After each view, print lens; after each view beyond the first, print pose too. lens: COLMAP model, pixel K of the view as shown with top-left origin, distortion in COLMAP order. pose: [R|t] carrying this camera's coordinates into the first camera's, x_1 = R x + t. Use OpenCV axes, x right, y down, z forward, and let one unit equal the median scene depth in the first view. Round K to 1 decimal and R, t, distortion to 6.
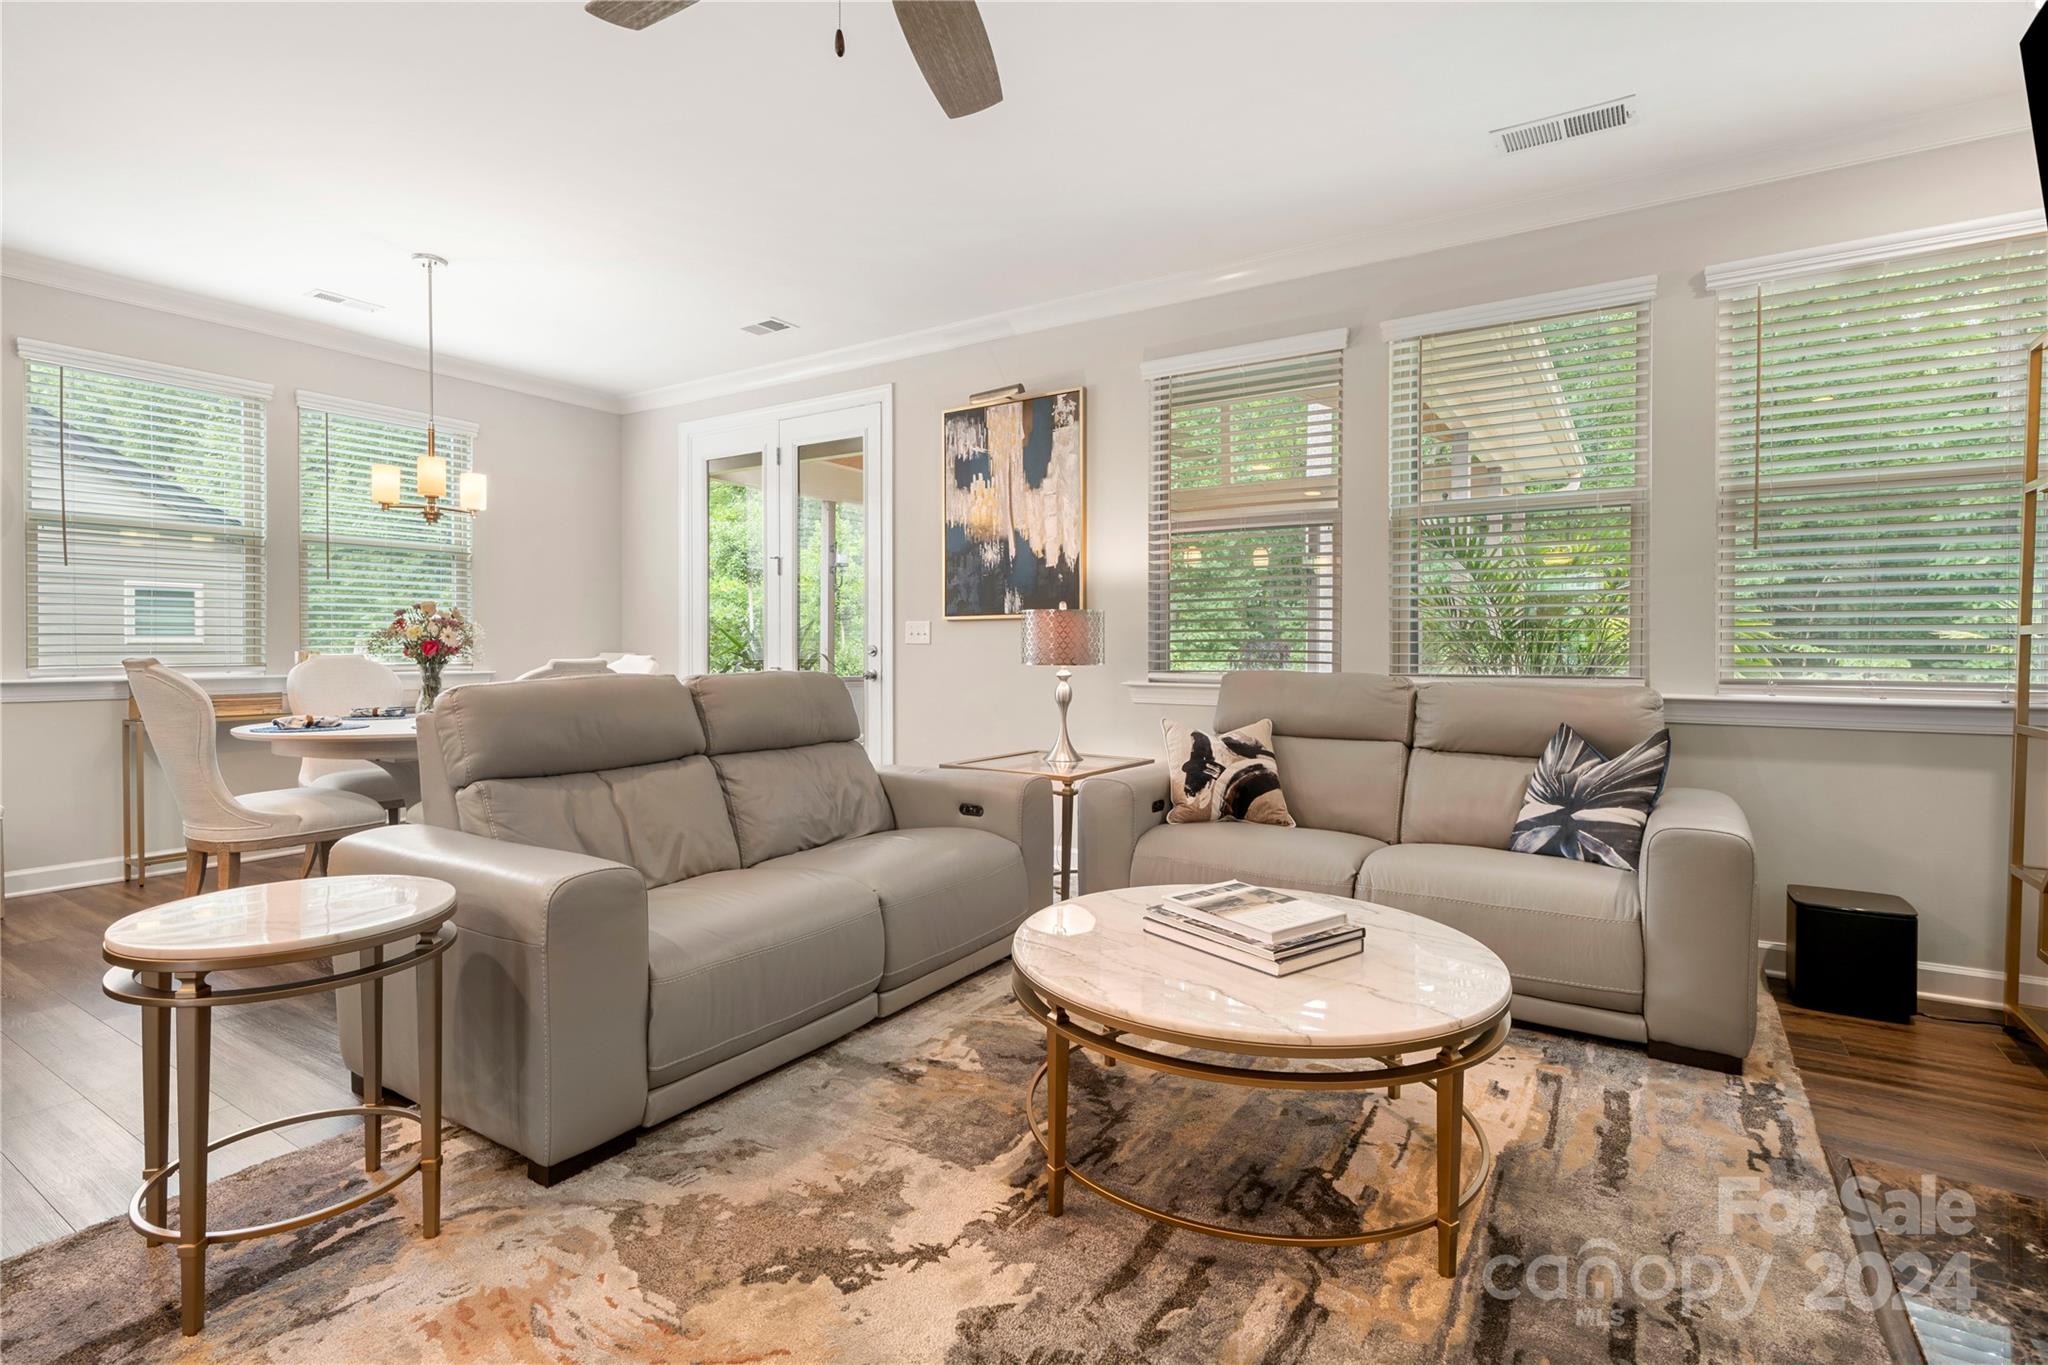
lens RADIAL K [[979.3, 0, 1018.9], [0, 979.3, 655.9], [0, 0, 1]] dist [0.000871, -0.001259]
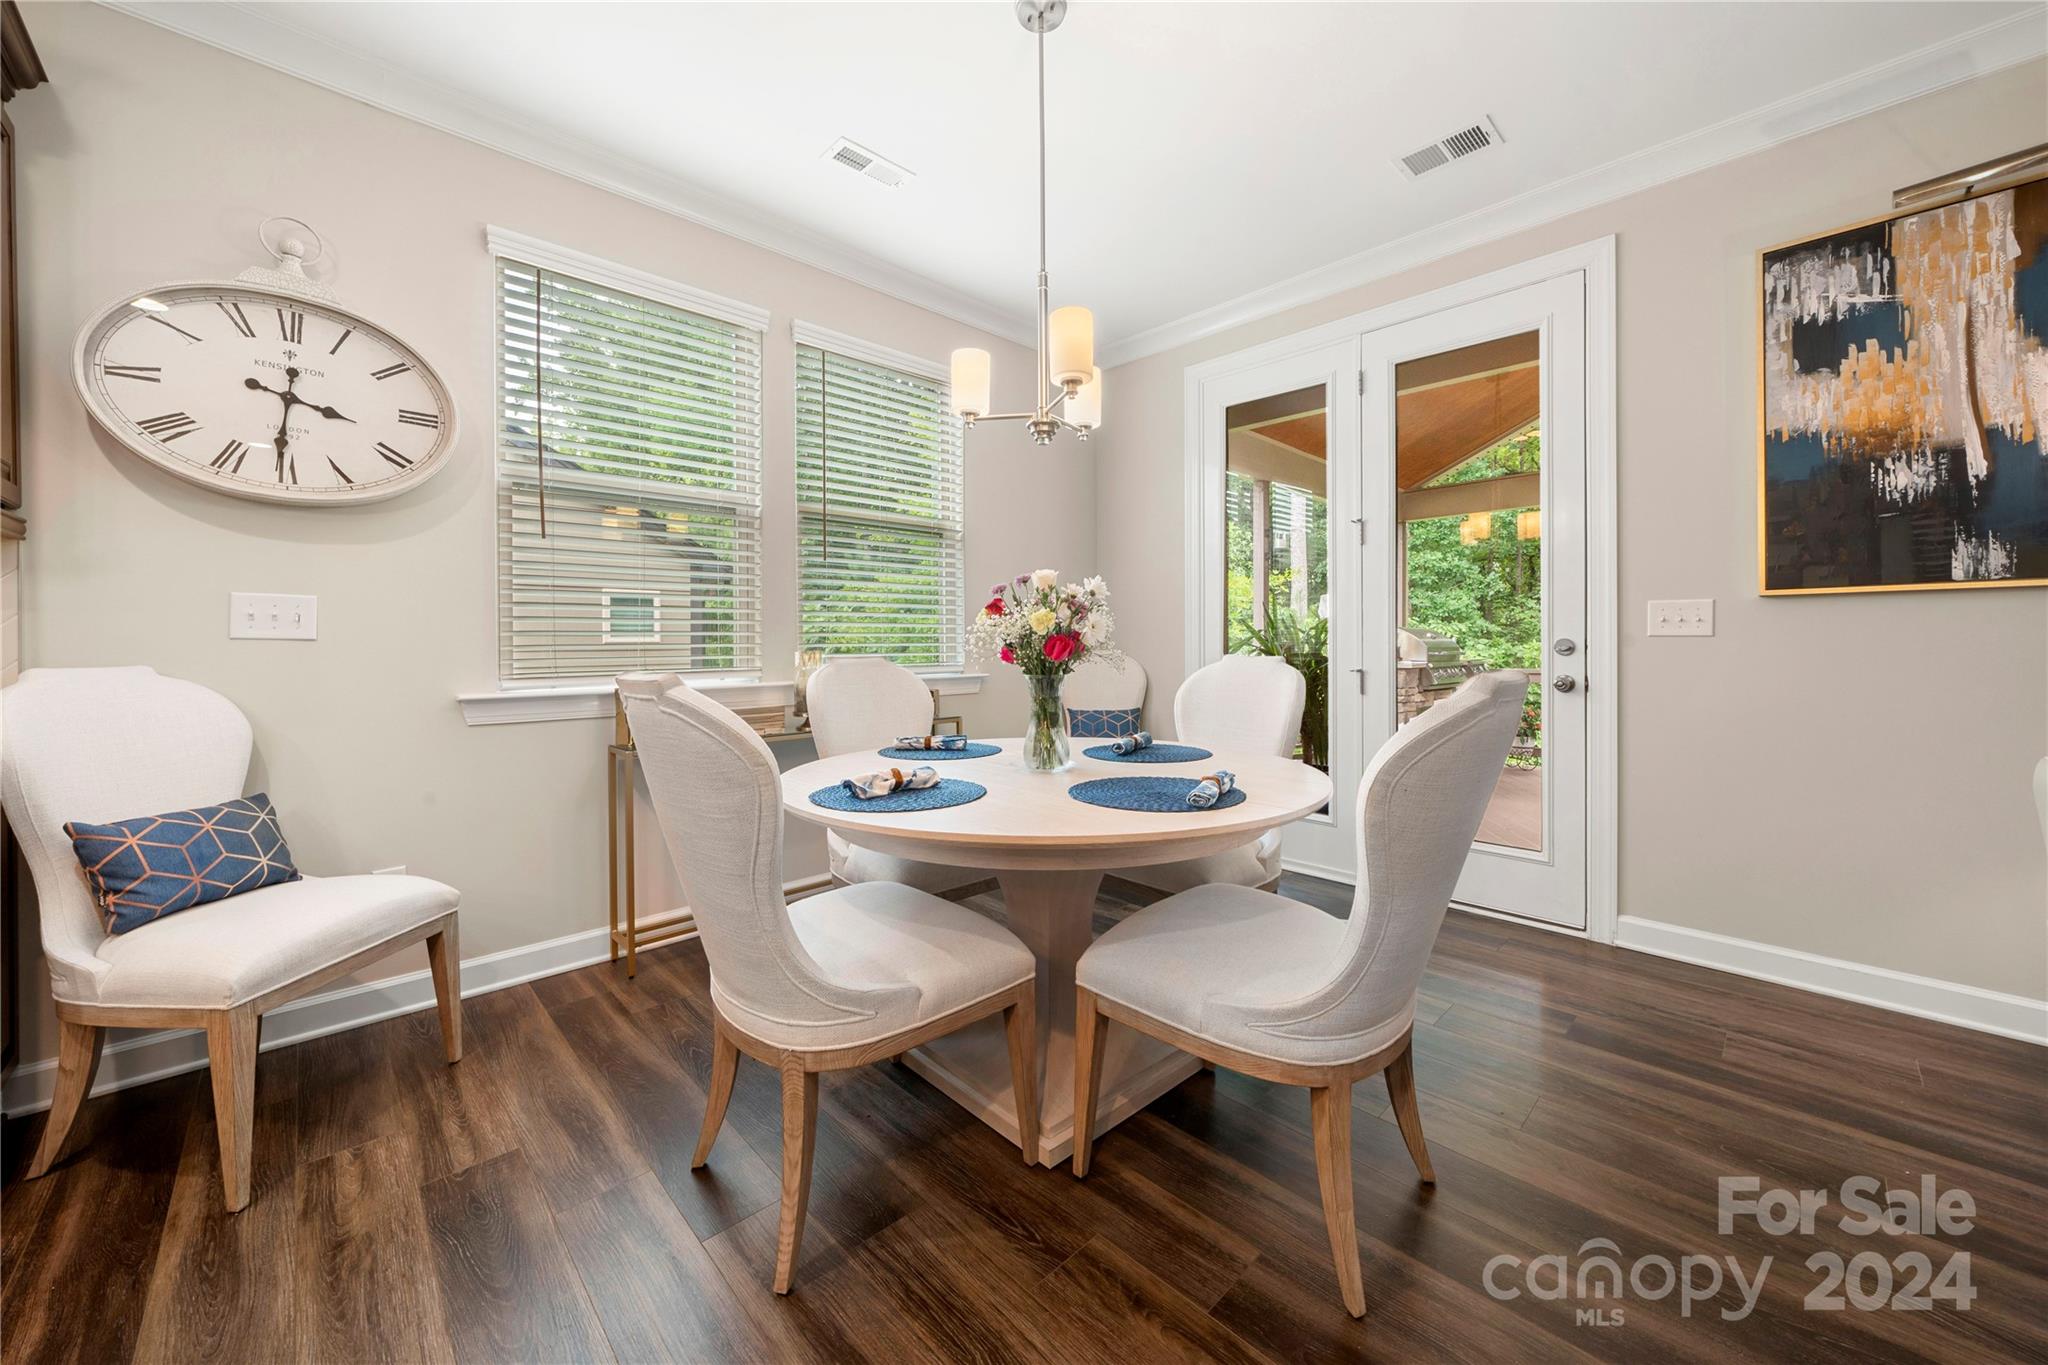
lens RADIAL K [[748.3, 0, 1024.9], [0, 748.3, 646.6], [0, 0, 1]] dist [-0.006089, -0.000166]
pose [[0.974636, -0.004646, -0.223746, -0.452886], [0.003965, 0.999986, -0.003495, -0.005818], [0.223759, 0.002519, 0.974641, 0.488545]]
